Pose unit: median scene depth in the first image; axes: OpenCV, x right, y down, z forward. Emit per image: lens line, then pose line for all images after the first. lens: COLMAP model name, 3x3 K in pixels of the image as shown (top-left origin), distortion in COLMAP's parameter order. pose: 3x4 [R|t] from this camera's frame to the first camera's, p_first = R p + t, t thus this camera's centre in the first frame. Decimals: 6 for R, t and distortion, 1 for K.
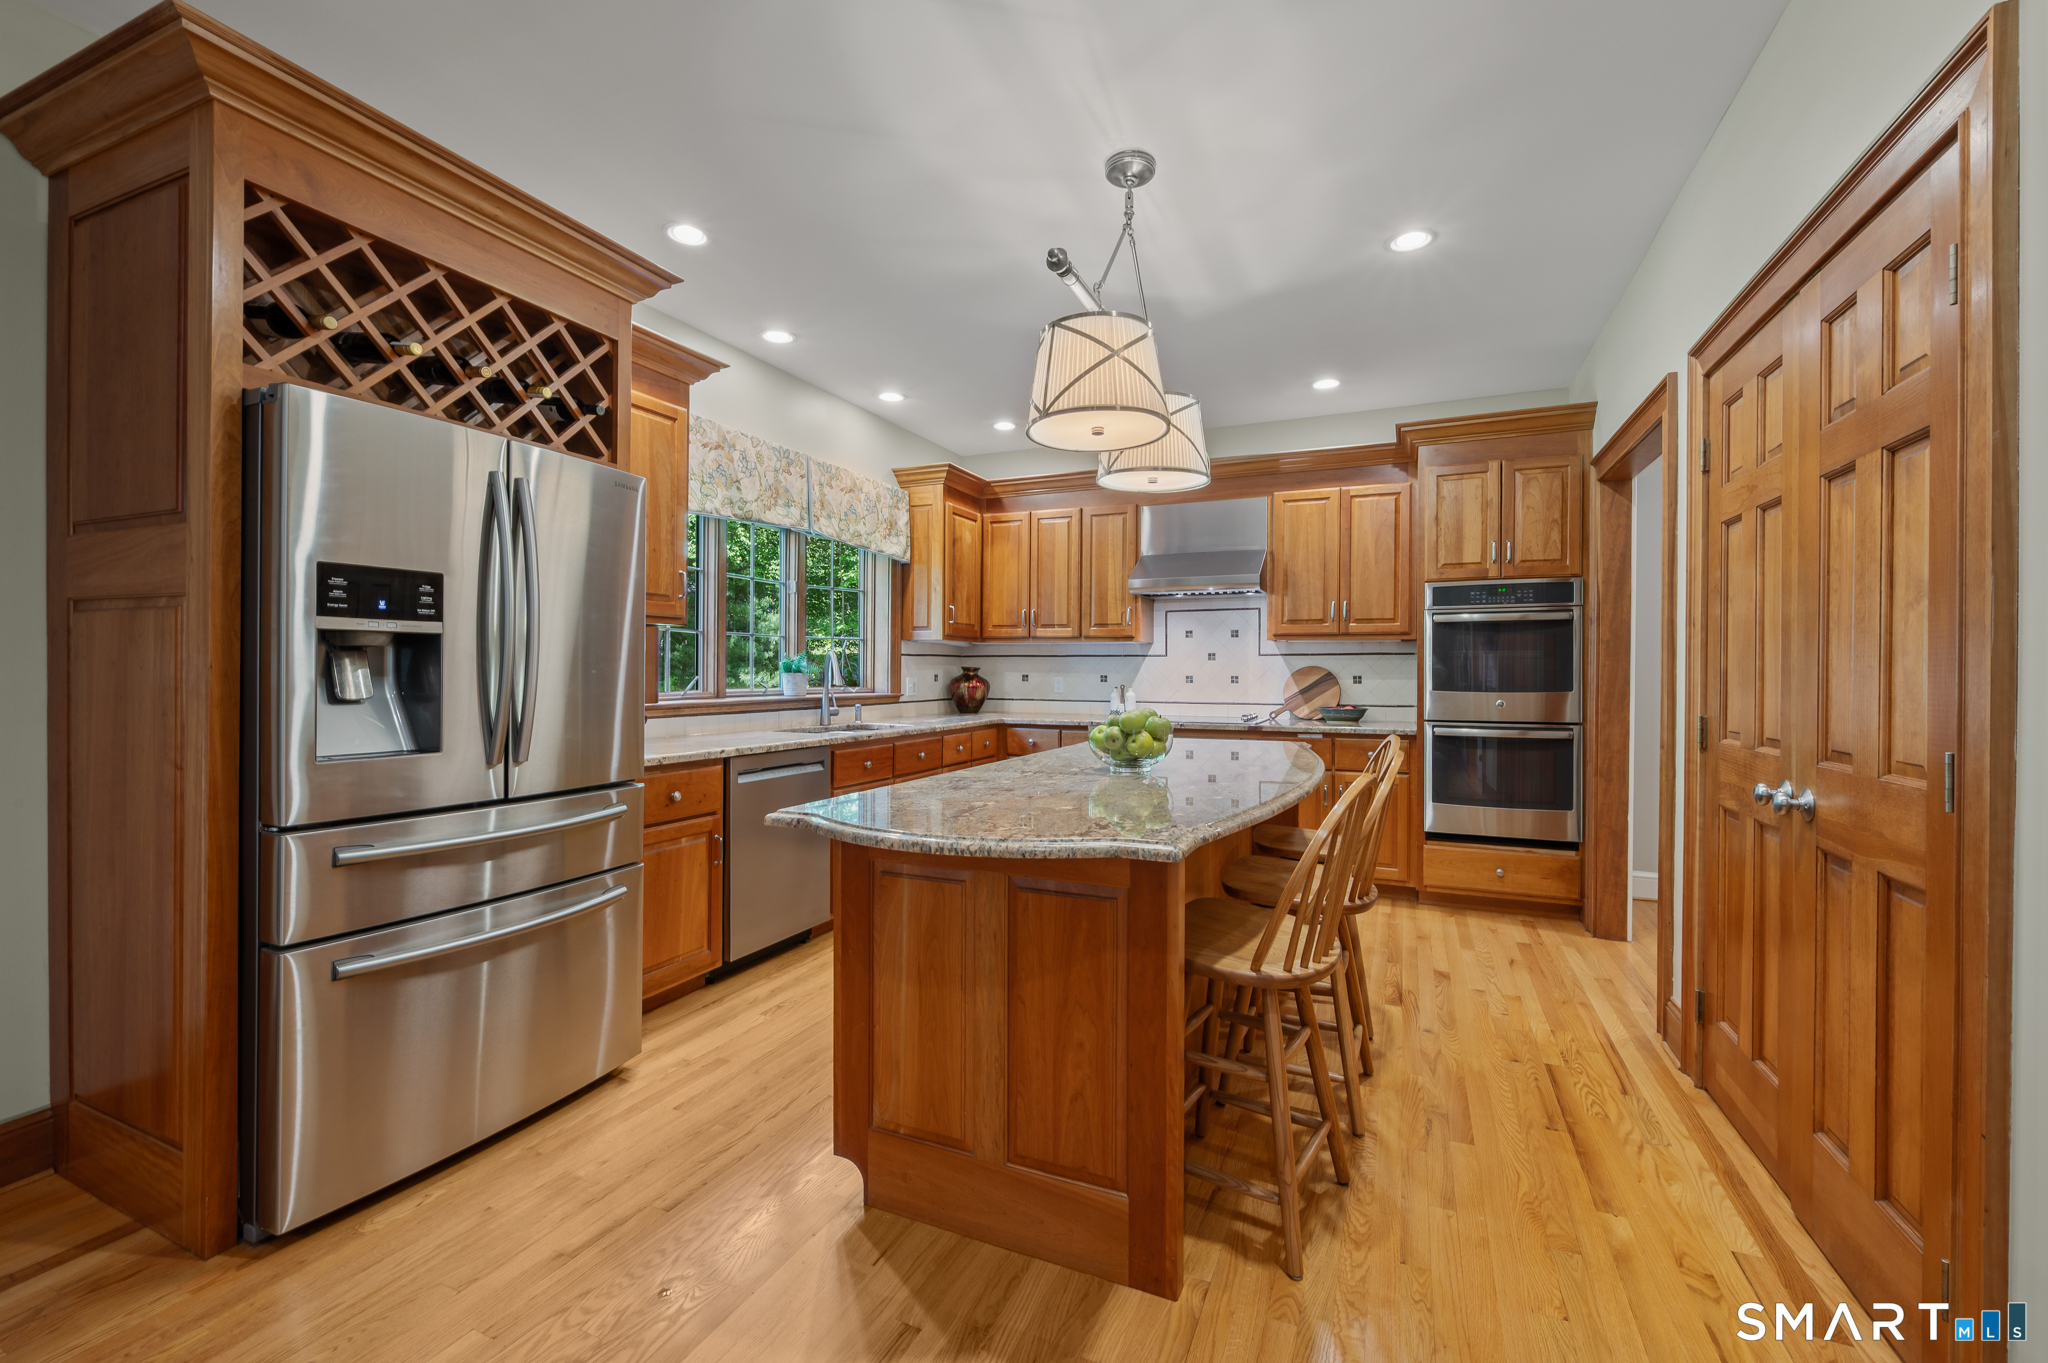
lens RADIAL K [[823.8, 0, 1032.6], [0, 823.8, 669.8], [0, 0, 1]] dist [-0.002153, 0.000113]
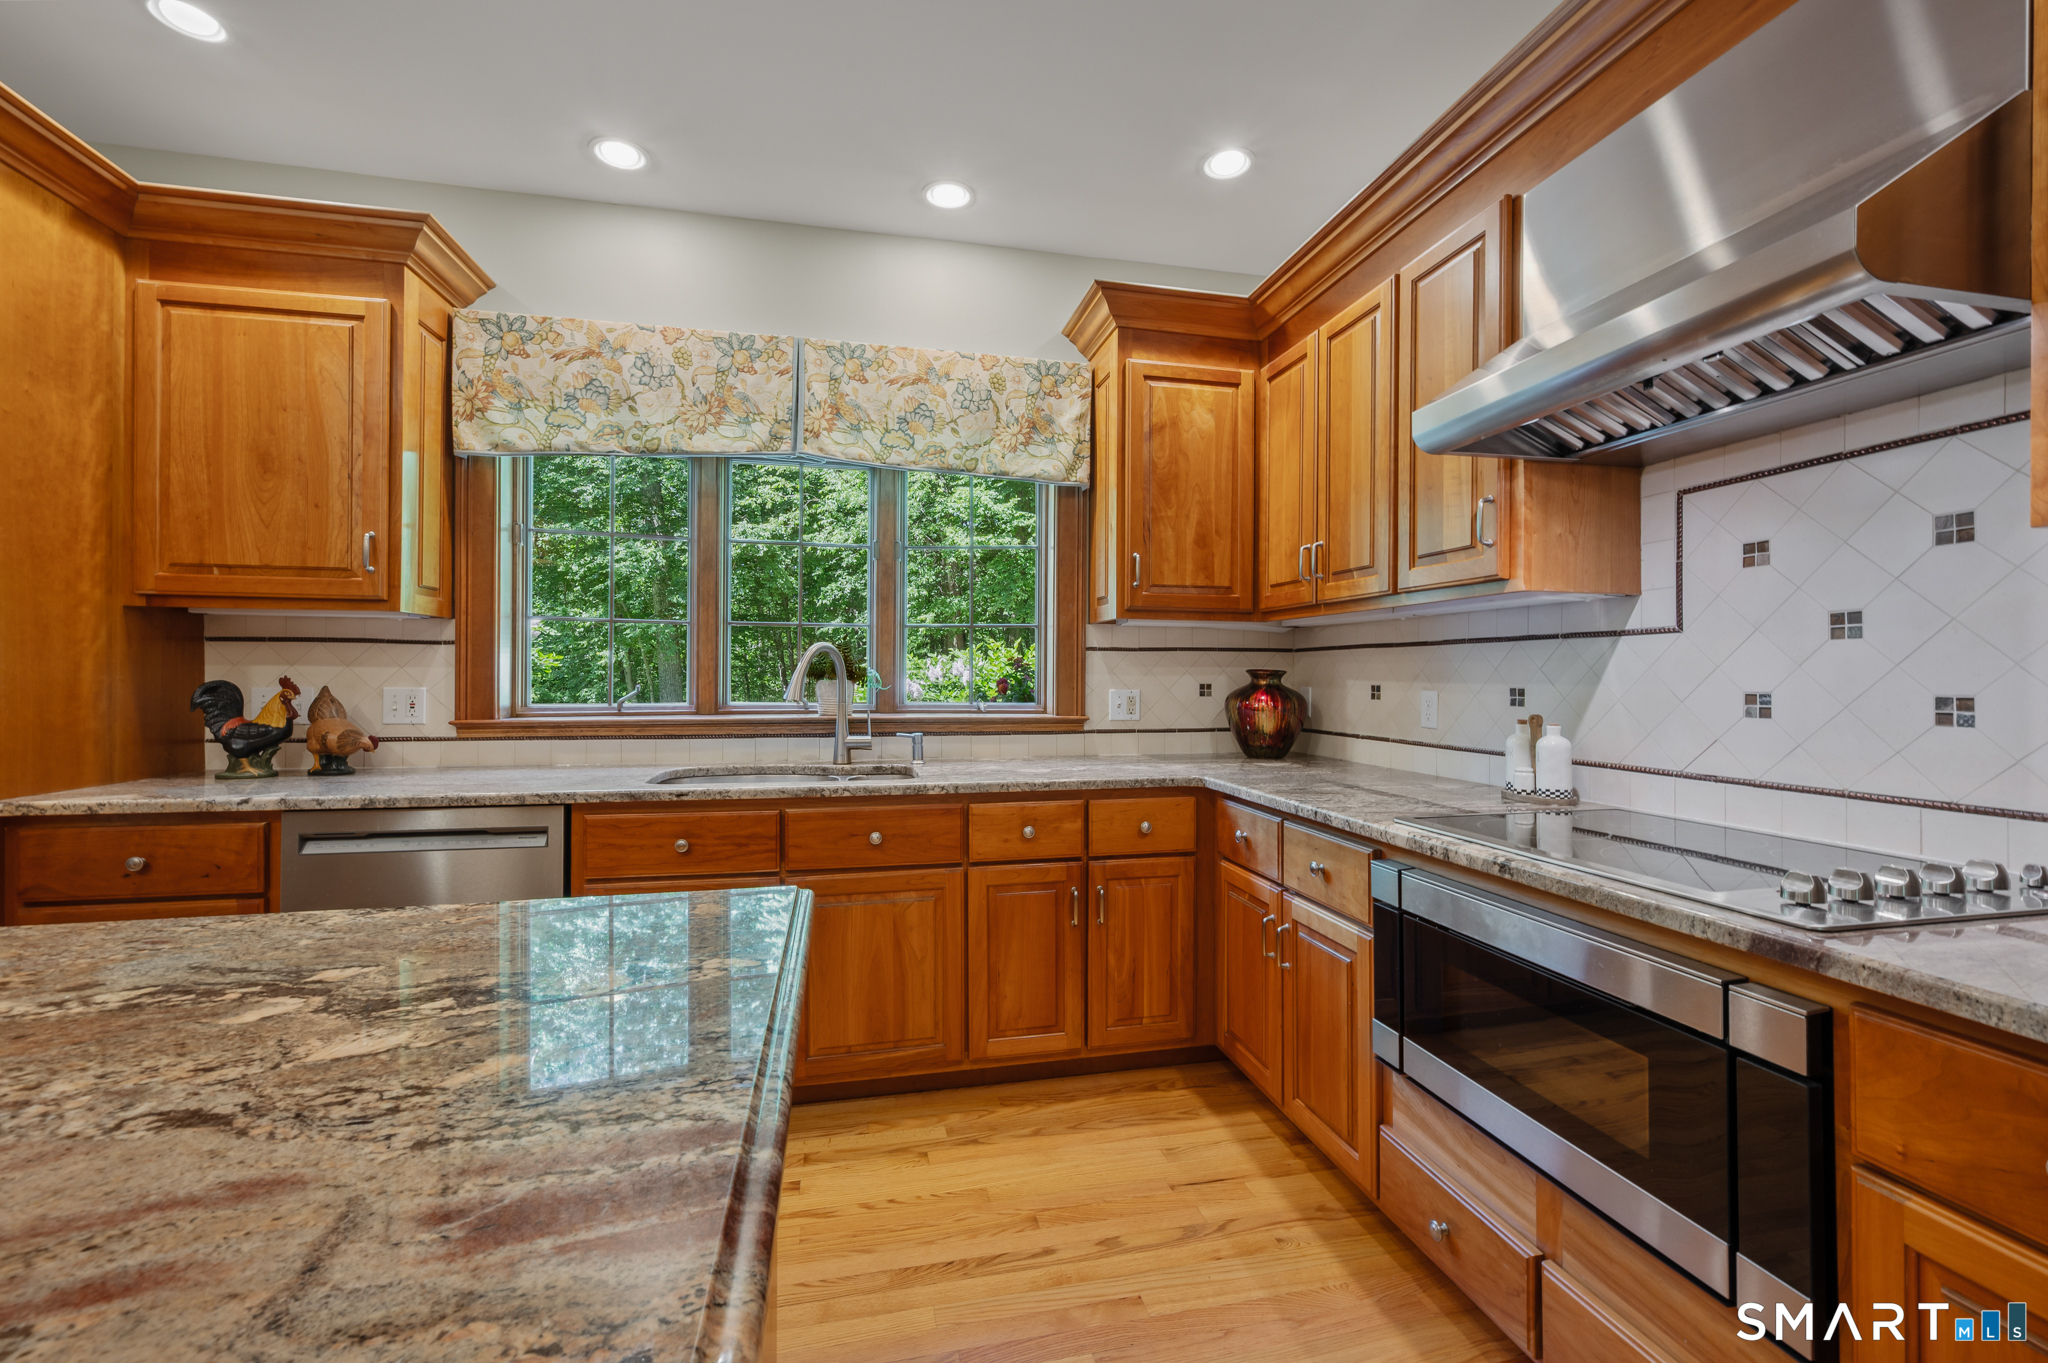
lens RADIAL K [[823.8, 0, 1032.6], [0, 823.8, 669.8], [0, 0, 1]] dist [-0.002153, 0.000113]
pose [[0.592060, -0.006983, -0.805863, 0.295781], [-0.000493, 0.999959, -0.009027, 0.001732], [0.805893, 0.005742, 0.592033, 0.658728]]
